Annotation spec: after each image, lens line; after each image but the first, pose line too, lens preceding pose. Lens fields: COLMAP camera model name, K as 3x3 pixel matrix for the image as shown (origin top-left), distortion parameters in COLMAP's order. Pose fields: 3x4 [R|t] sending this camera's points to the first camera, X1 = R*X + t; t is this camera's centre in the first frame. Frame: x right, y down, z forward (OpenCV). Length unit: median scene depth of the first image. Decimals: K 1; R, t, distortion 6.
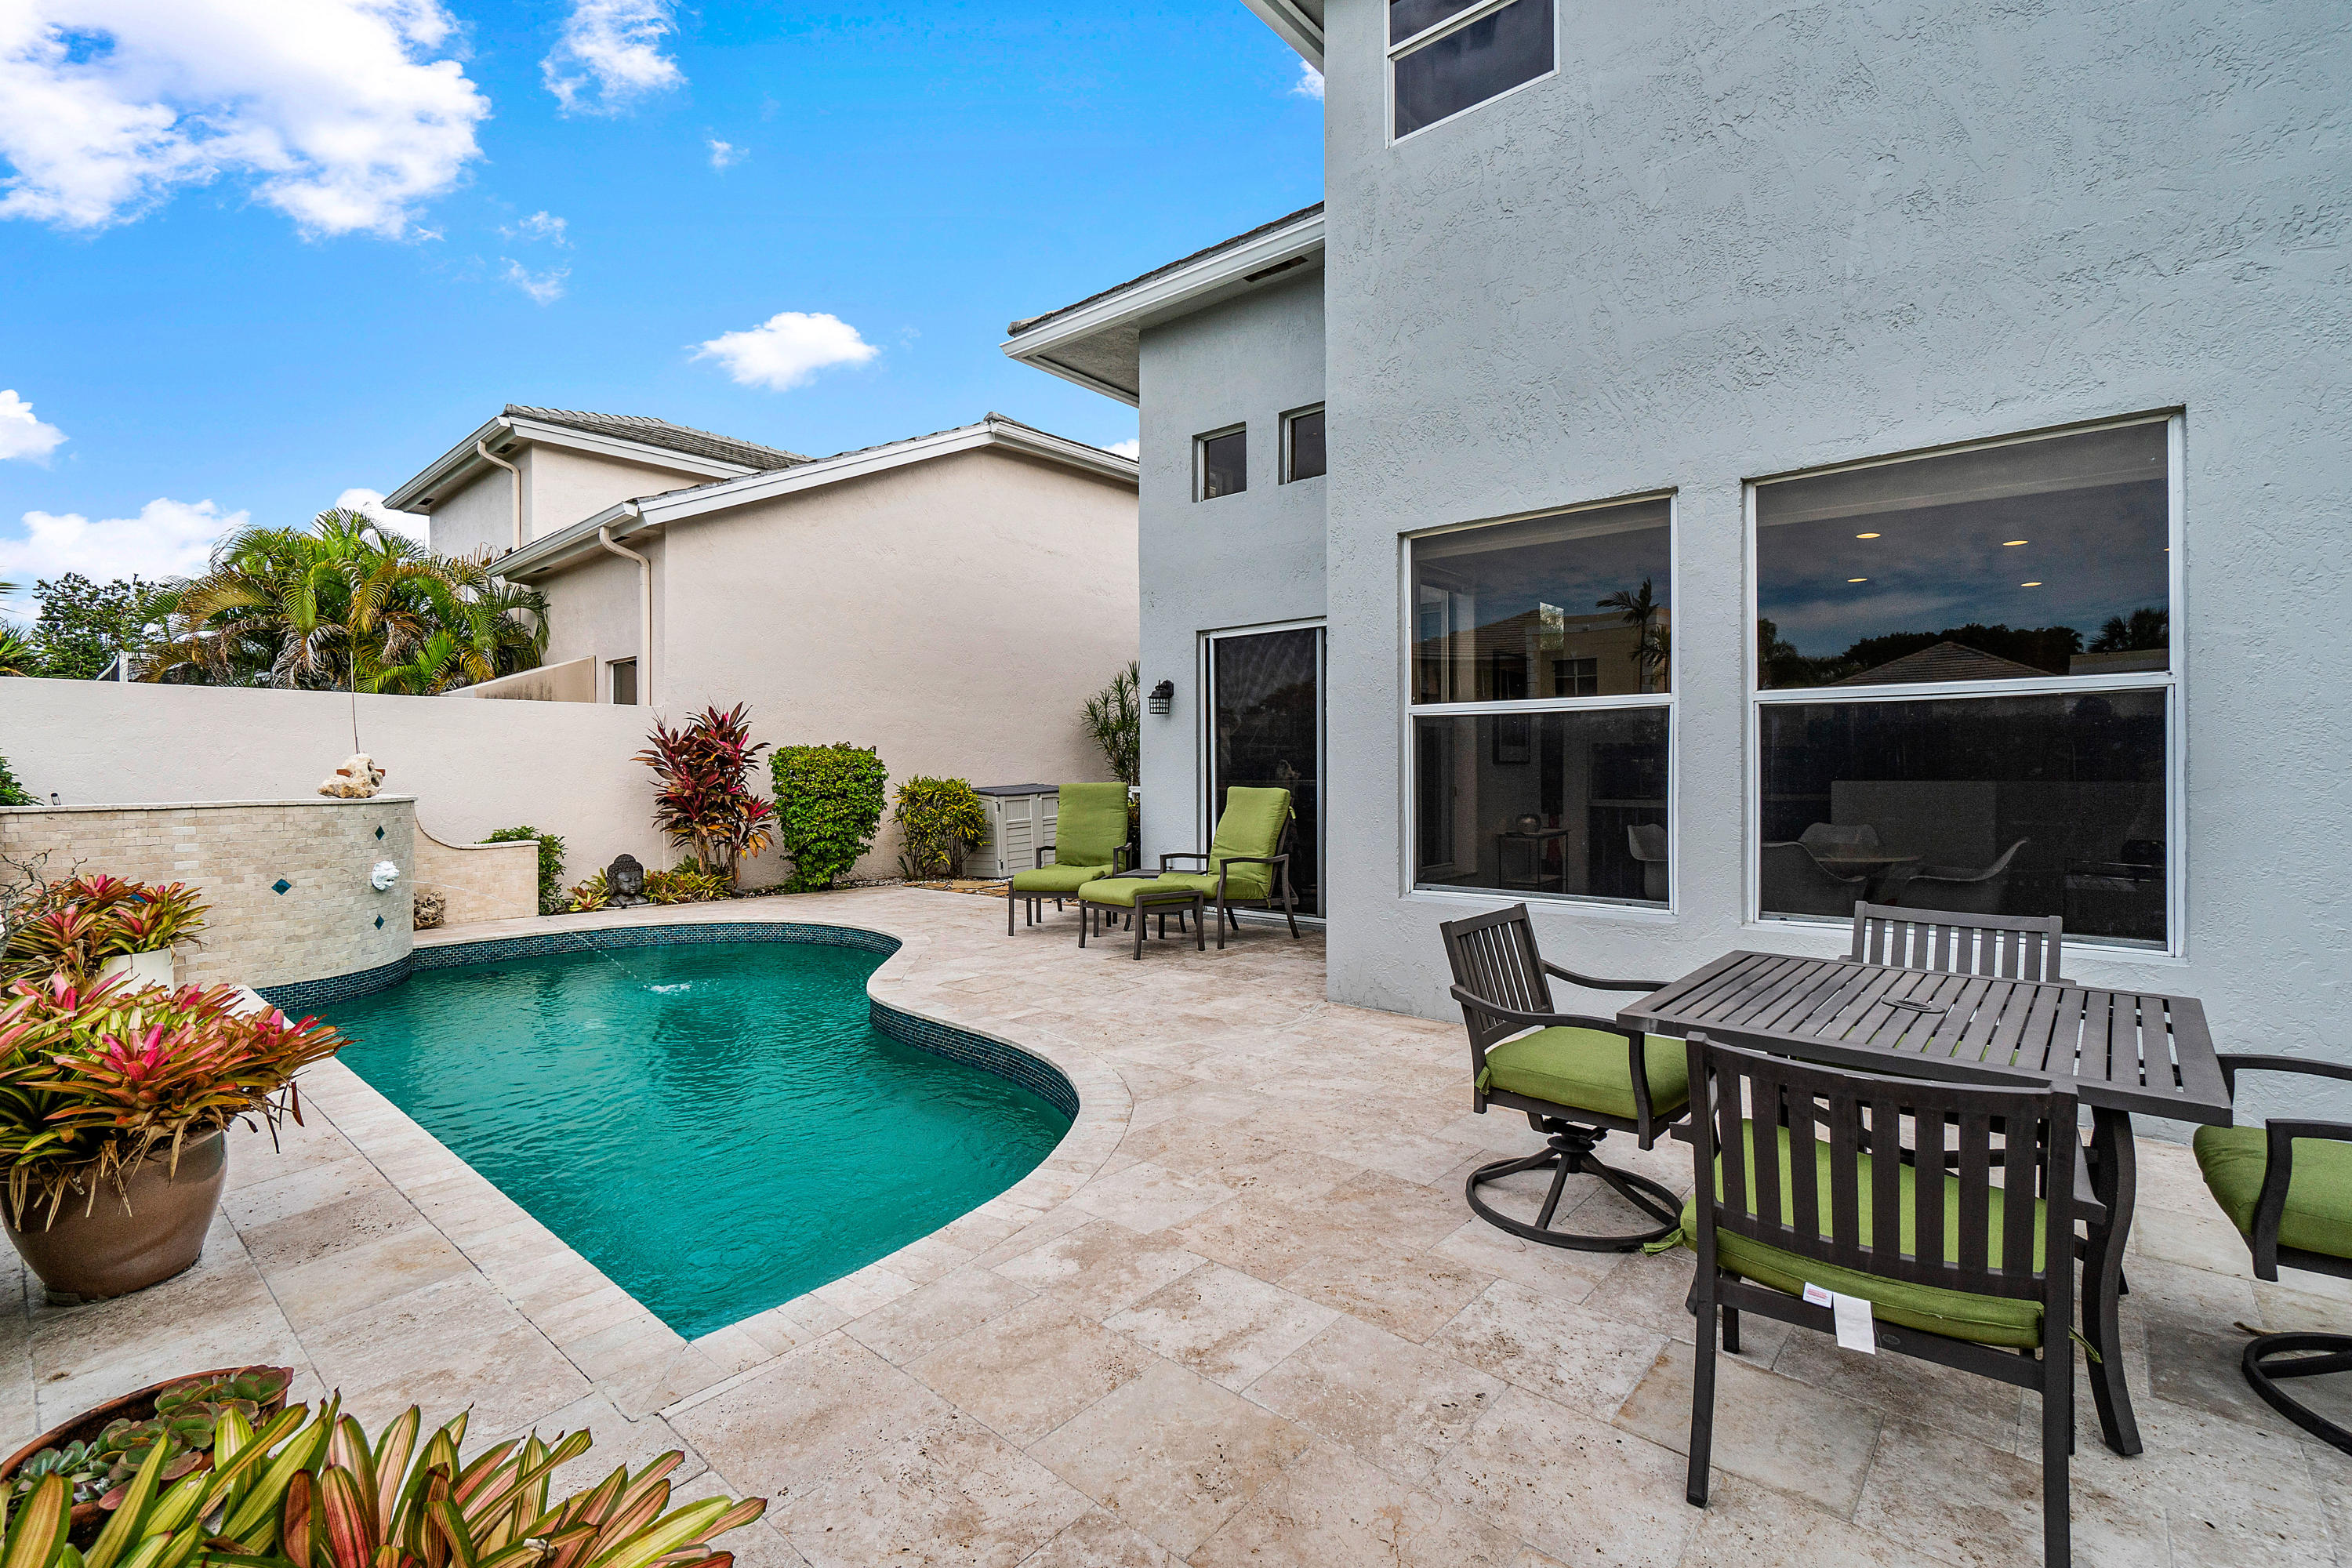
lens RADIAL K [[1033.9, 0, 1173.2], [0, 1033.9, 769.4], [0, 0, 1]] dist [0.000247, 0.000380]
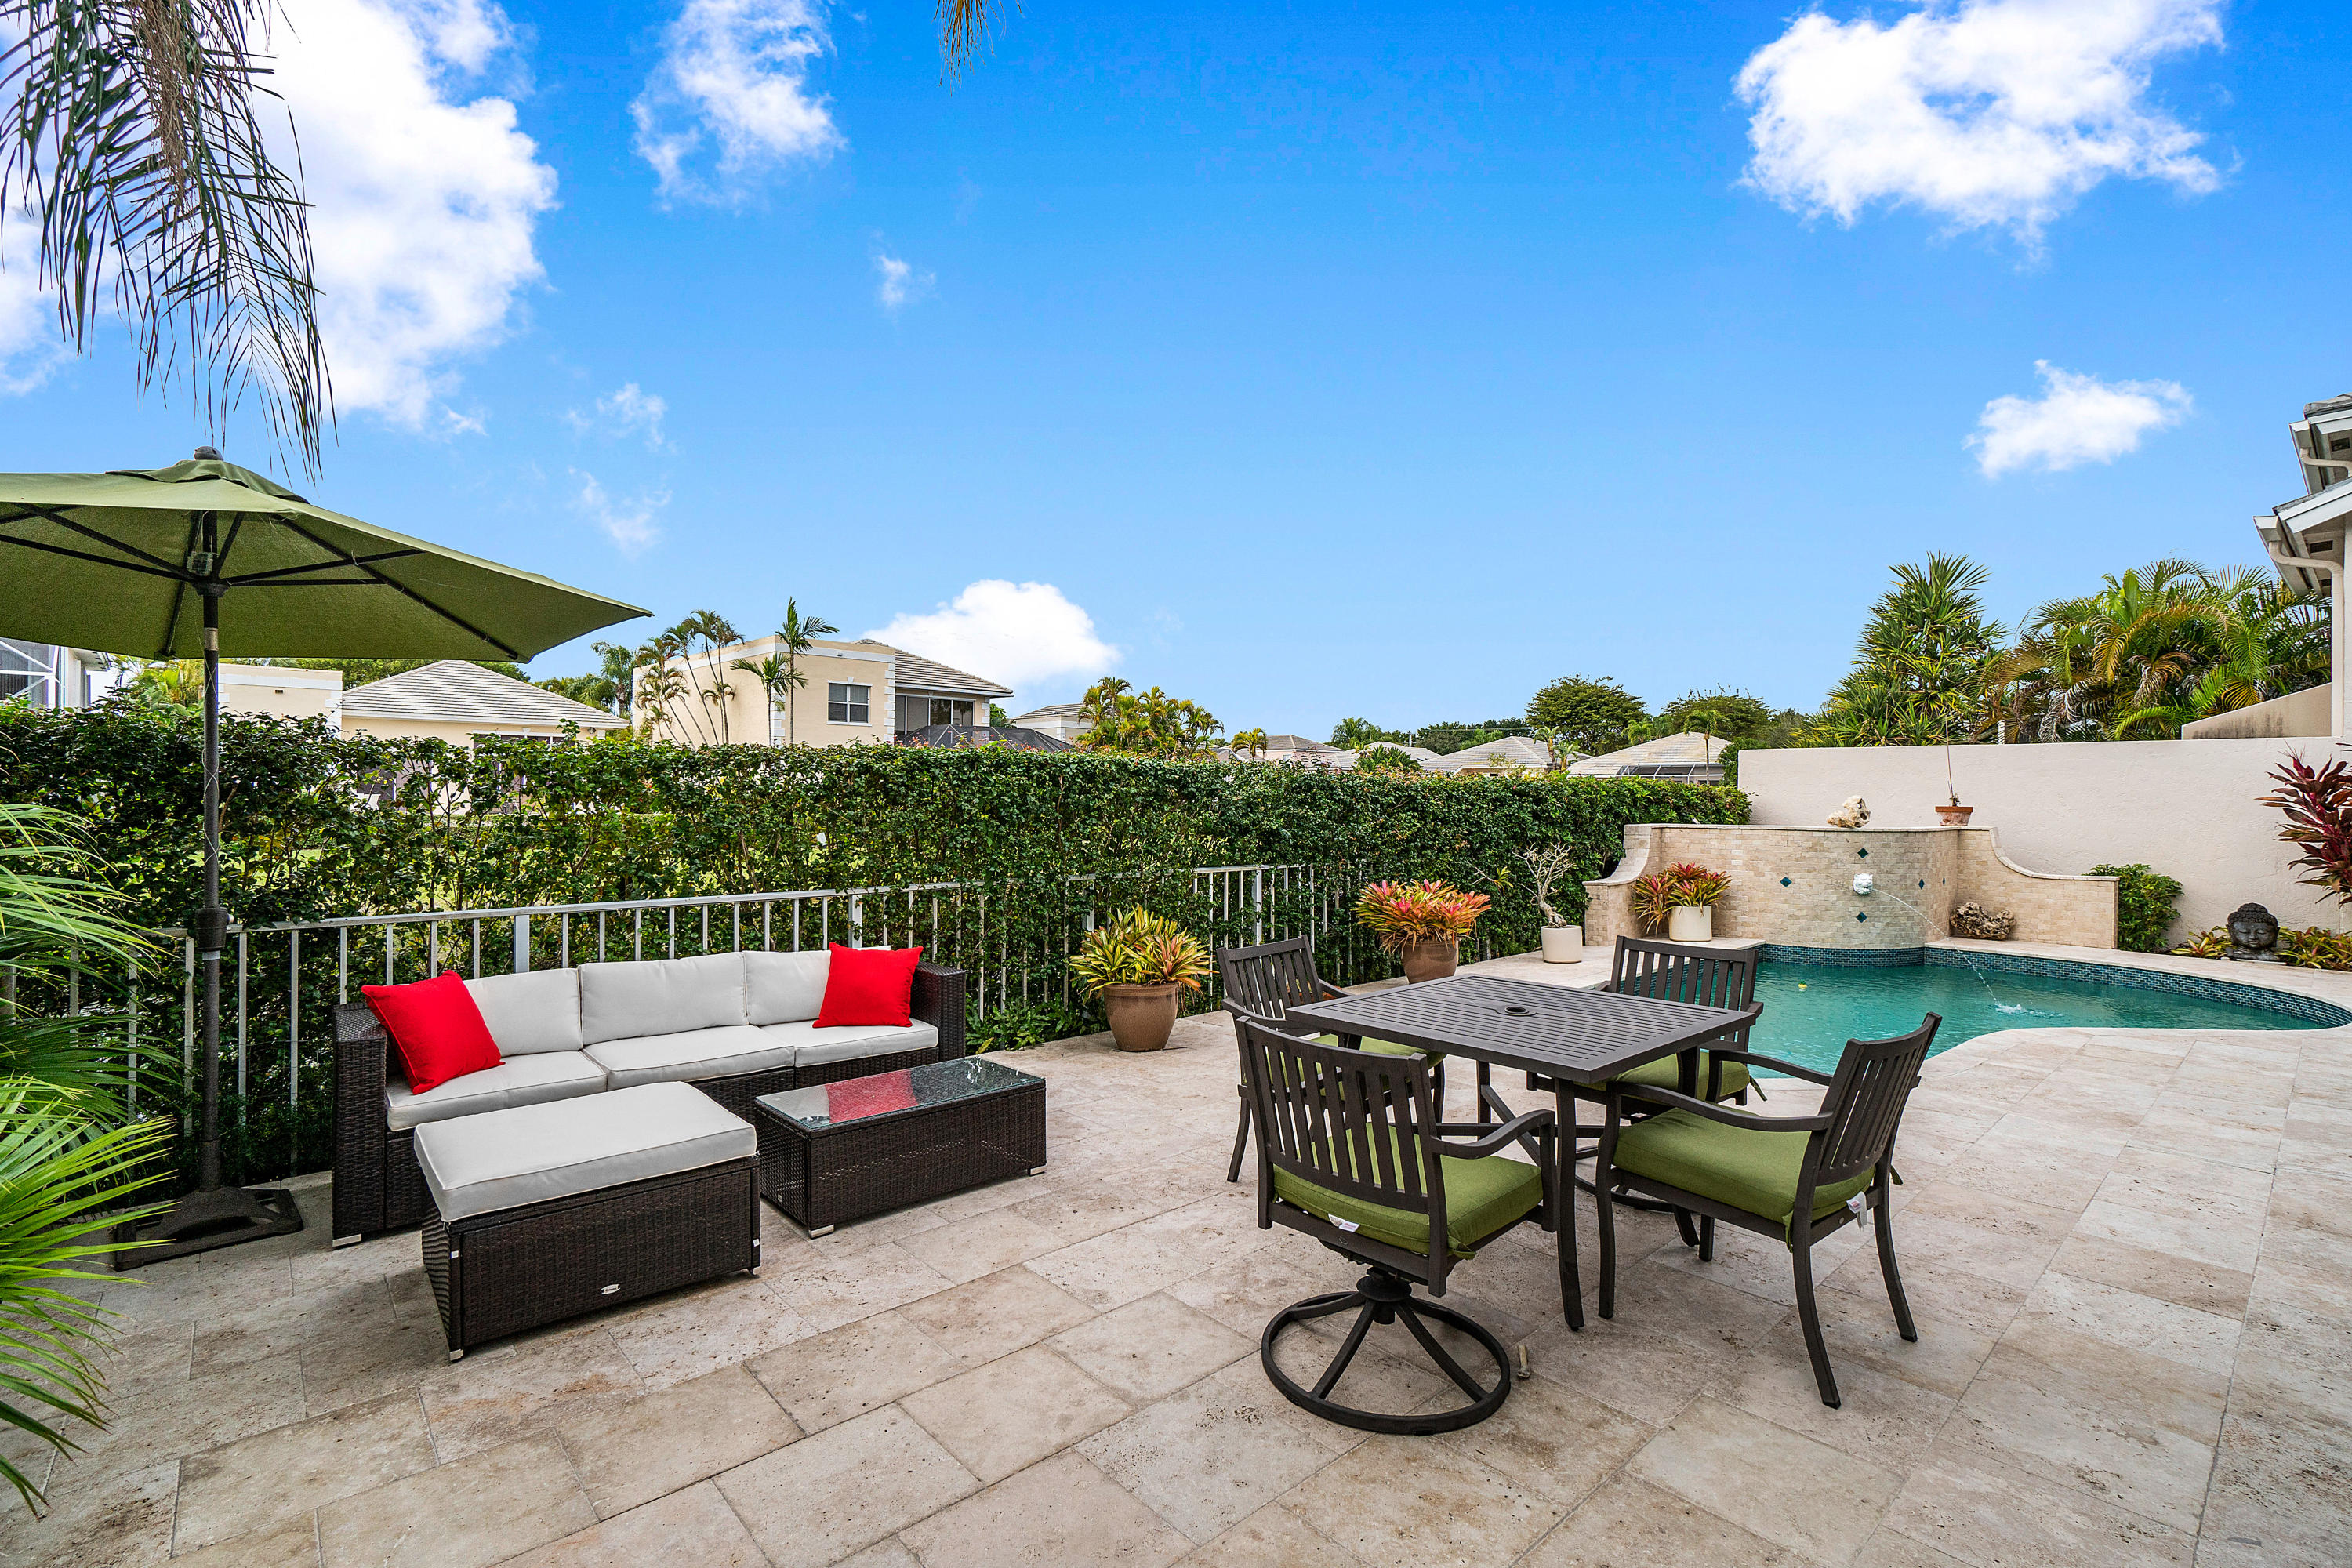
lens RADIAL K [[1028.3, 0, 1184.1], [0, 1028.3, 788.9], [0, 0, 1]] dist [-0.001836, -0.000115]
pose [[-0.117834, -0.005364, -0.993019, 0.750137], [-0.006264, 0.999970, -0.004658, -0.012948], [0.993014, 0.005671, -0.117864, 0.274137]]
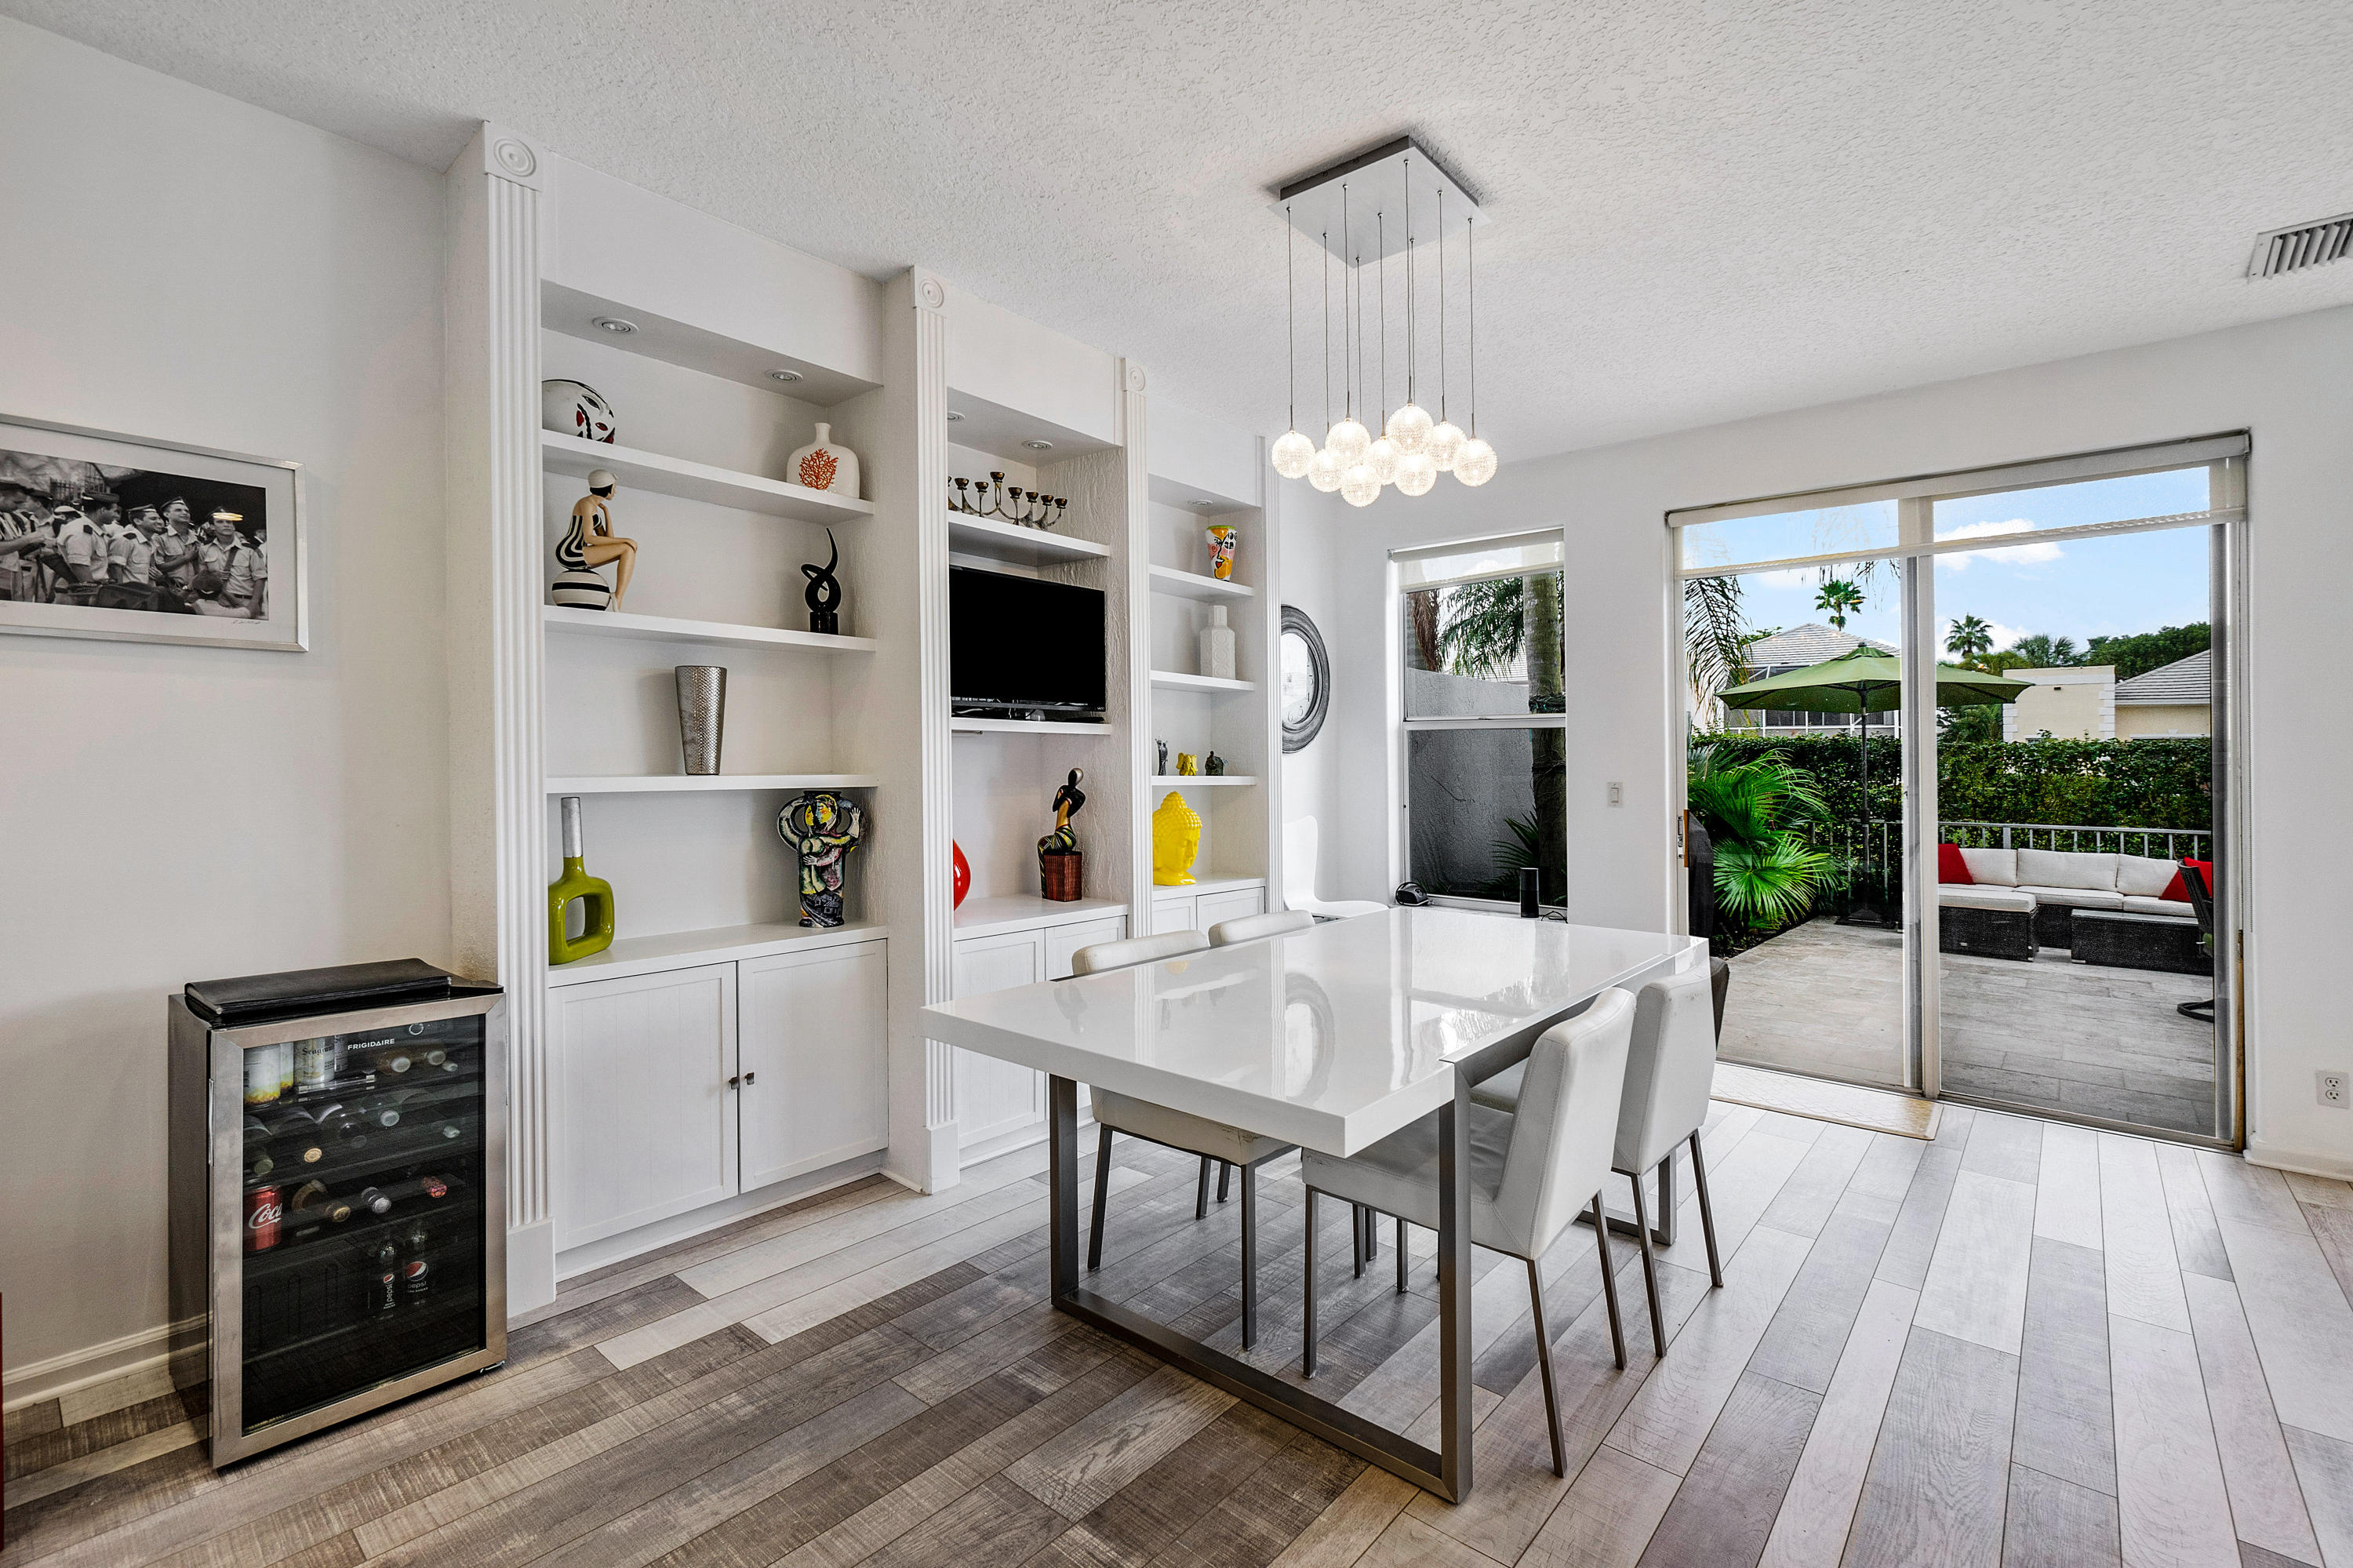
lens RADIAL K [[1042.1, 0, 1162.4], [0, 1042.1, 749.0], [0, 0, 1]] dist [-0.002293, 0.000649]
pose [[-0.999961, -0.008392, 0.002807, 1.255062], [-0.008433, 0.999853, -0.014922, -0.005116], [-0.002682, -0.014945, -0.999885, 1.154415]]
